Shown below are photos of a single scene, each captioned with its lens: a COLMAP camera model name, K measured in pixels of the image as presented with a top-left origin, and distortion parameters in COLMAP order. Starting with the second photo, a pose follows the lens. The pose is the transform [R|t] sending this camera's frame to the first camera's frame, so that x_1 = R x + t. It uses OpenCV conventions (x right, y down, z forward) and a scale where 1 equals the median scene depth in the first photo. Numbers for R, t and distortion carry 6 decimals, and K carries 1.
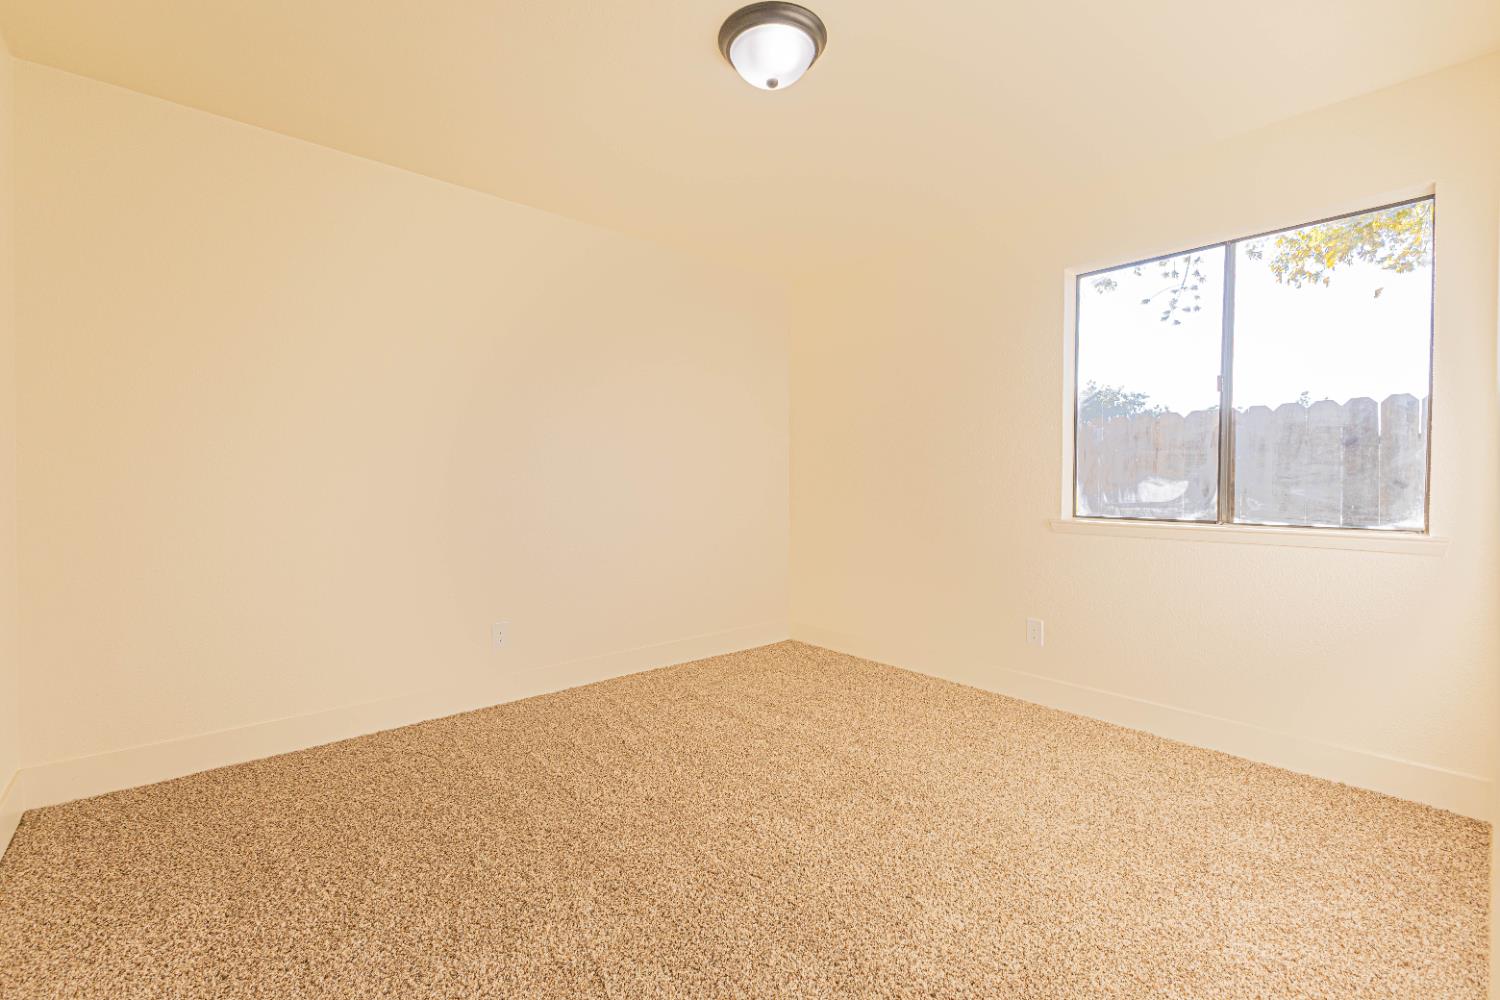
lens RADIAL K [[643.9, 0, 751.2], [0, 643.9, 496.2], [0, 0, 1]] dist [0.001622, -0.000645]
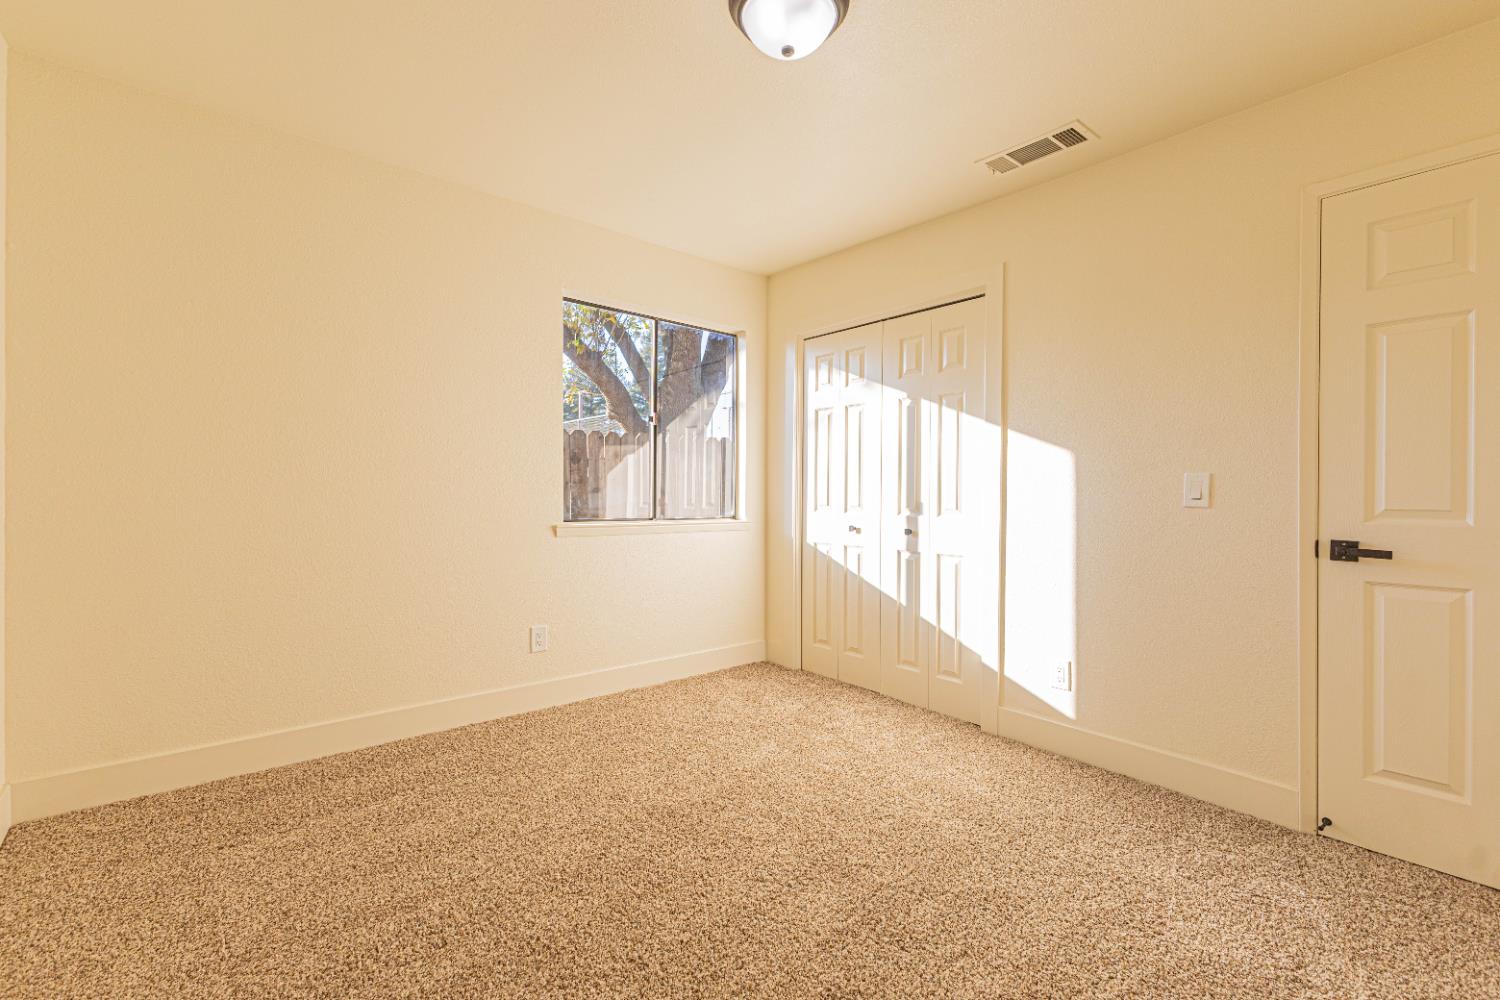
lens RADIAL K [[643.9, 0, 751.2], [0, 643.9, 496.2], [0, 0, 1]] dist [0.001622, -0.000645]
pose [[0.026729, -0.009609, 0.999597, -0.656186], [0.010954, 0.999897, 0.009319, -0.019300], [-0.999583, 0.010701, 0.026832, 0.760312]]
